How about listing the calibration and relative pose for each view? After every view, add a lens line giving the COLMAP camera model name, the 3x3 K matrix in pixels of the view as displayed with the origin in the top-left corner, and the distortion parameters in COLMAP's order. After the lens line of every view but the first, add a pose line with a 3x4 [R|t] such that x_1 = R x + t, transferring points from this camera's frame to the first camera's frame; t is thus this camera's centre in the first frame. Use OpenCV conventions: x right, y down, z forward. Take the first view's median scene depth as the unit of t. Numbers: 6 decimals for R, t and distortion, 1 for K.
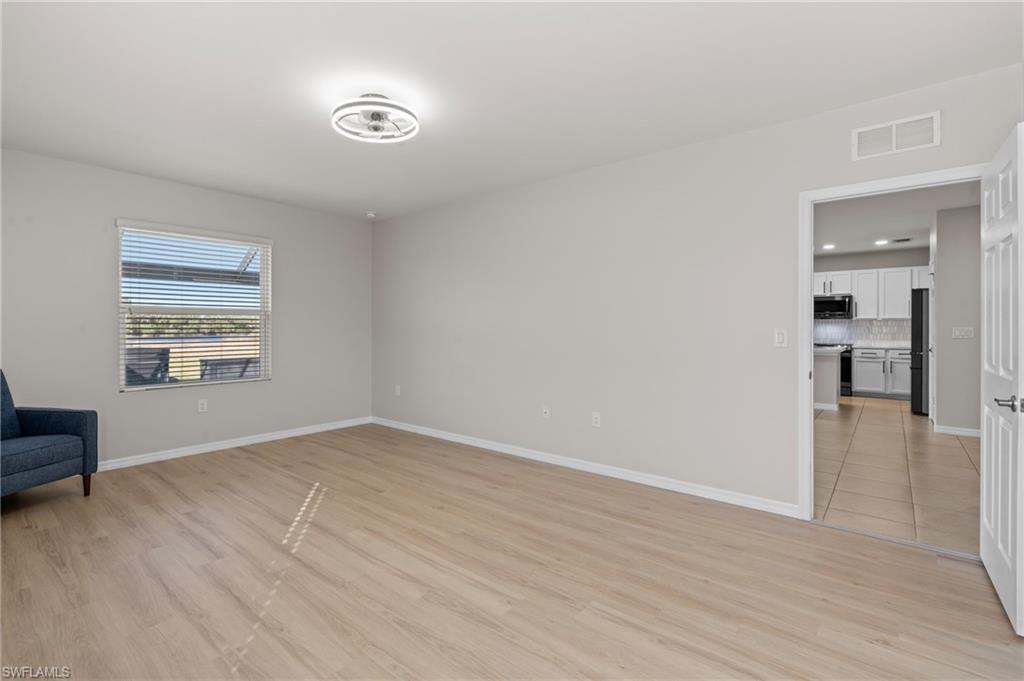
lens RADIAL K [[463.1, 0, 511.4], [0, 463.1, 328.2], [0, 0, 1]] dist [-0.006771, 0.002990]
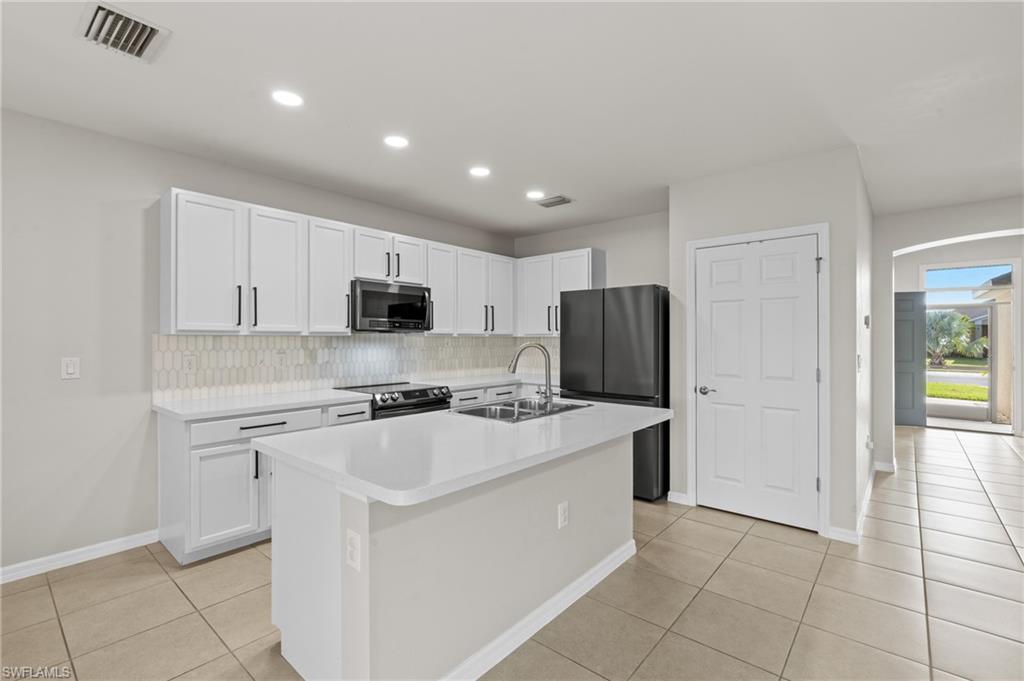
lens RADIAL K [[463.1, 0, 513.3], [0, 463.1, 336.8], [0, 0, 1]] dist [-0.006771, 0.002990]
pose [[0.012004, 0.004102, 0.999920, 0.232979], [0.003421, 0.999986, -0.004143, -0.014289], [-0.999922, 0.003471, 0.011989, 0.925812]]
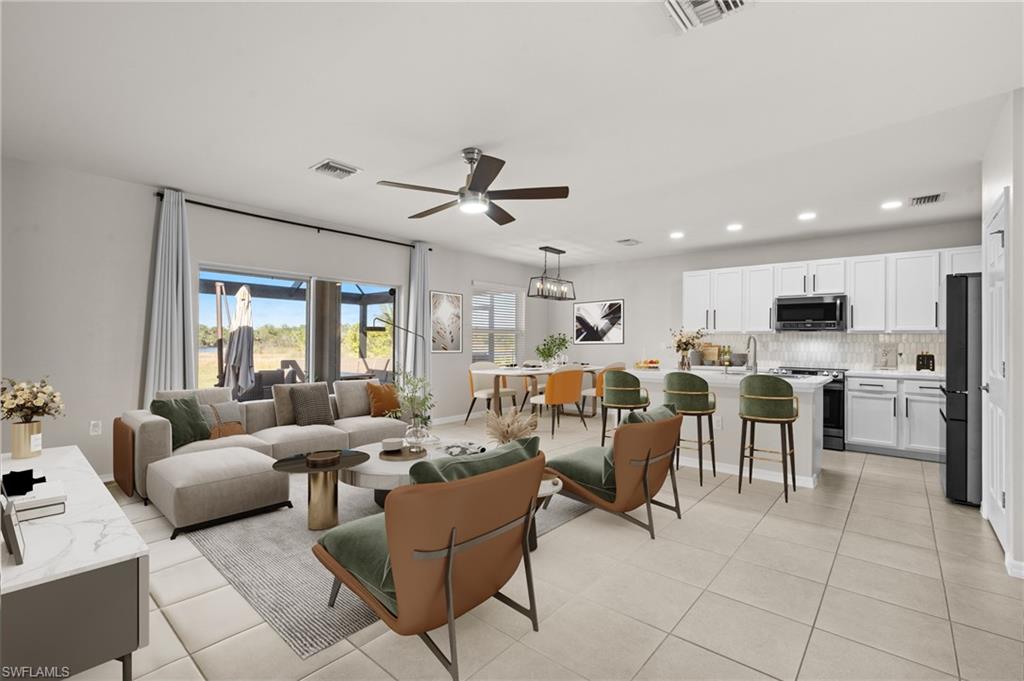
lens RADIAL K [[463.1, 0, 513.0], [0, 463.1, 337.1], [0, 0, 1]] dist [-0.006771, 0.002990]
pose [[0.999901, 0.010169, -0.009738, 0.281111], [-0.010274, 0.999889, -0.010832, 0.000457], [0.009627, 0.010931, 0.999894, 0.352384]]
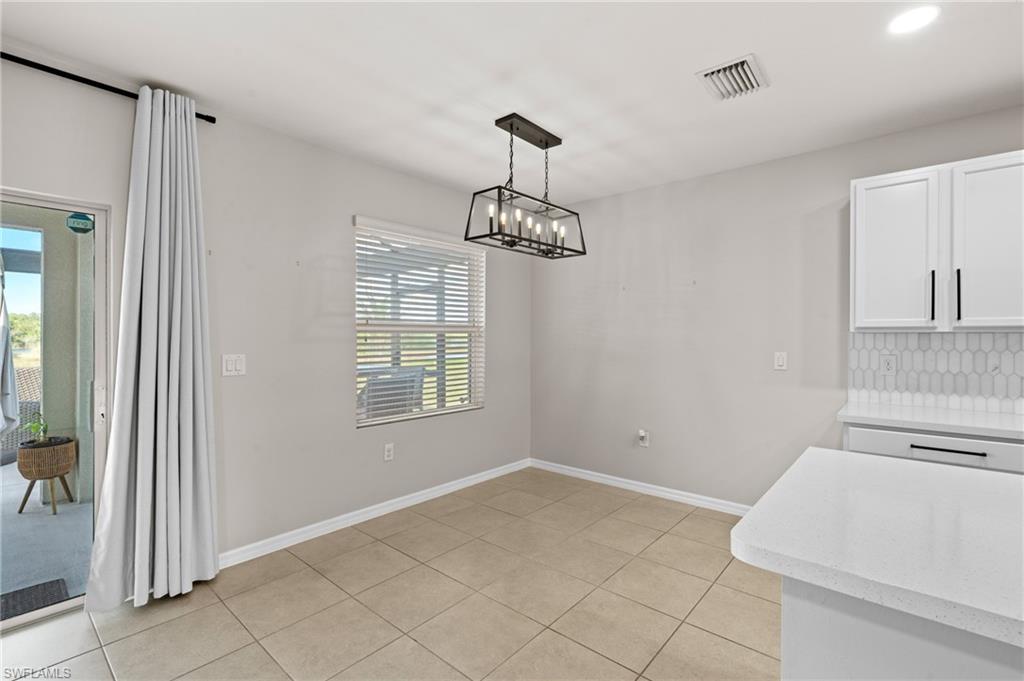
lens RADIAL K [[463.1, 0, 514.5], [0, 463.1, 335.8], [0, 0, 1]] dist [-0.006771, 0.002990]
pose [[0.999849, 0.004646, -0.016774, 0.337993], [-0.004742, 0.999973, -0.005661, -0.012480], [0.016747, 0.005740, 0.999843, 0.845523]]
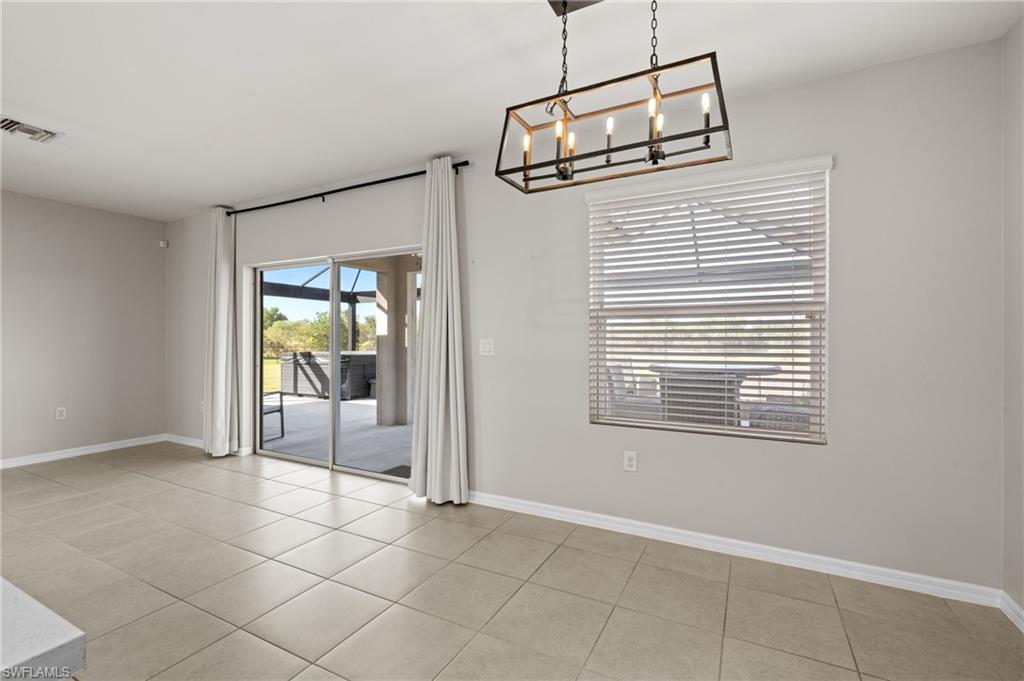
lens RADIAL K [[463.1, 0, 497.6], [0, 463.1, 336.7], [0, 0, 1]] dist [-0.006771, 0.002990]
pose [[0.193604, -0.003443, -0.981074, 0.542884], [-0.007595, 0.999959, -0.005008, -0.000170], [0.981050, 0.008421, 0.193570, 1.100374]]
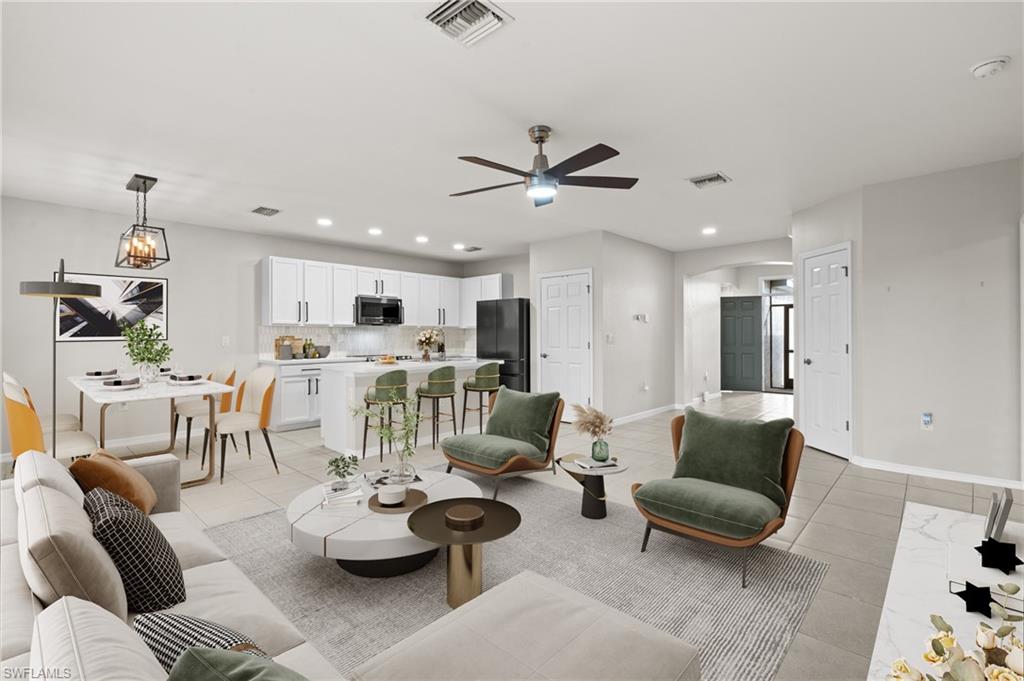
lens RADIAL K [[463.1, 0, 520.2], [0, 463.1, 334.6], [0, 0, 1]] dist [-0.006771, 0.002990]
pose [[0.037025, -0.002499, 0.999311, -0.147064], [0.007285, 0.999971, 0.002231, -0.003222], [-0.999288, 0.007198, 0.037042, 0.759141]]
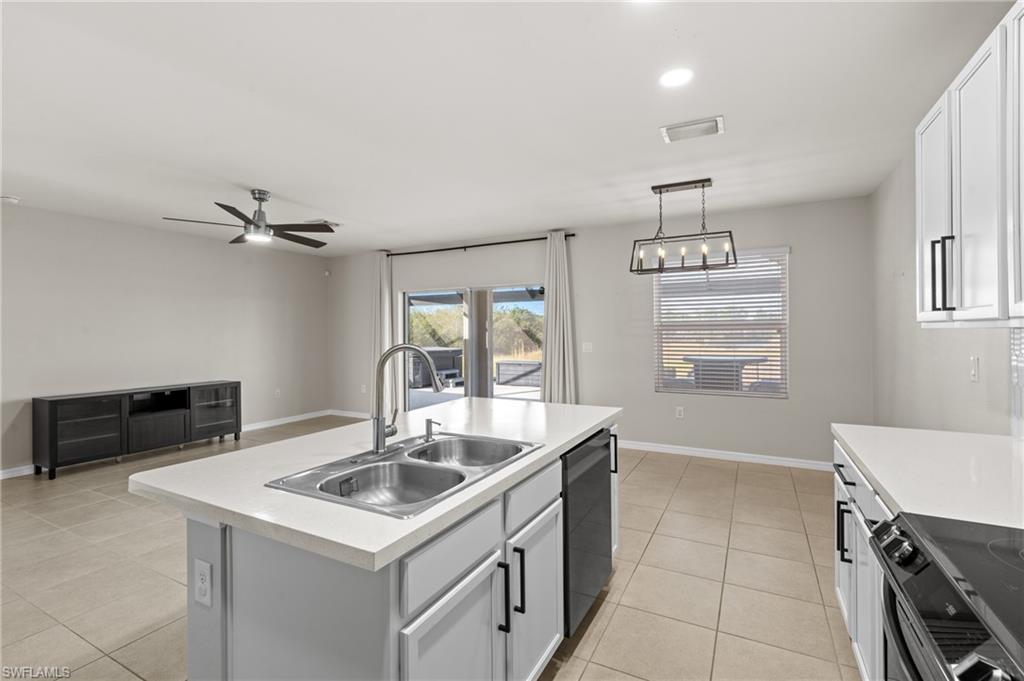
lens RADIAL K [[463.1, 0, 499.4], [0, 463.1, 329.4], [0, 0, 1]] dist [-0.006771, 0.002990]
pose [[0.193629, -0.005446, -0.981060, 0.775694], [0.001105, 0.999985, -0.005333, -0.015861], [0.981074, -0.000051, 0.193632, 0.912908]]
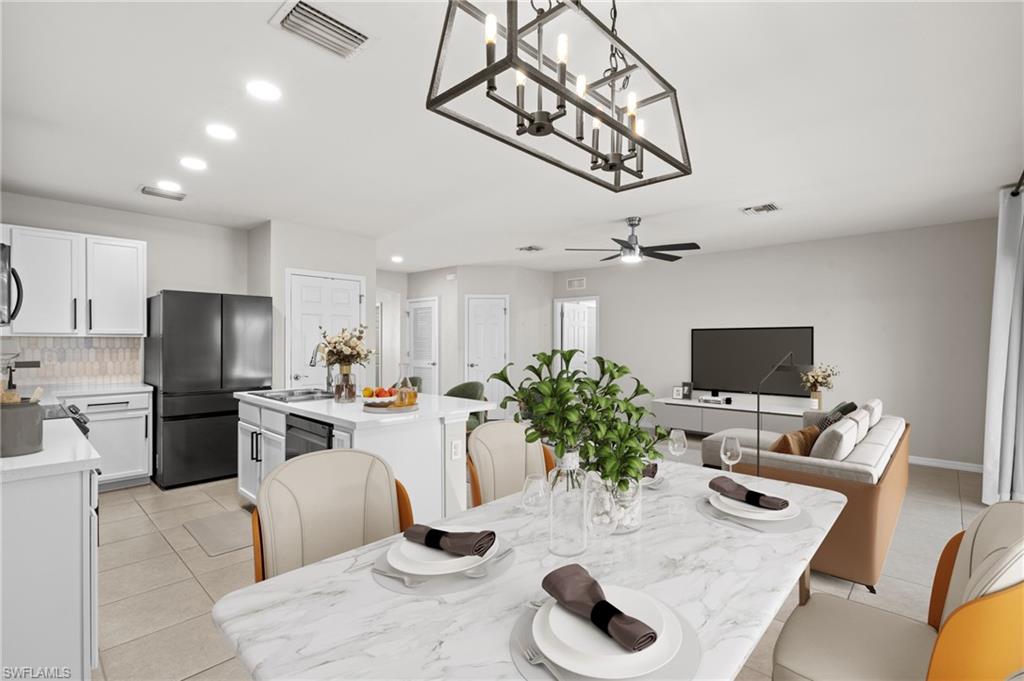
lens RADIAL K [[463.1, 0, 520.0], [0, 463.1, 340.9], [0, 0, 1]] dist [-0.006771, 0.002990]
pose [[-0.998714, -0.002074, 0.050650, 0.351936], [-0.001870, 0.999990, 0.004078, -0.016211], [-0.050658, 0.003978, -0.998708, 1.350426]]
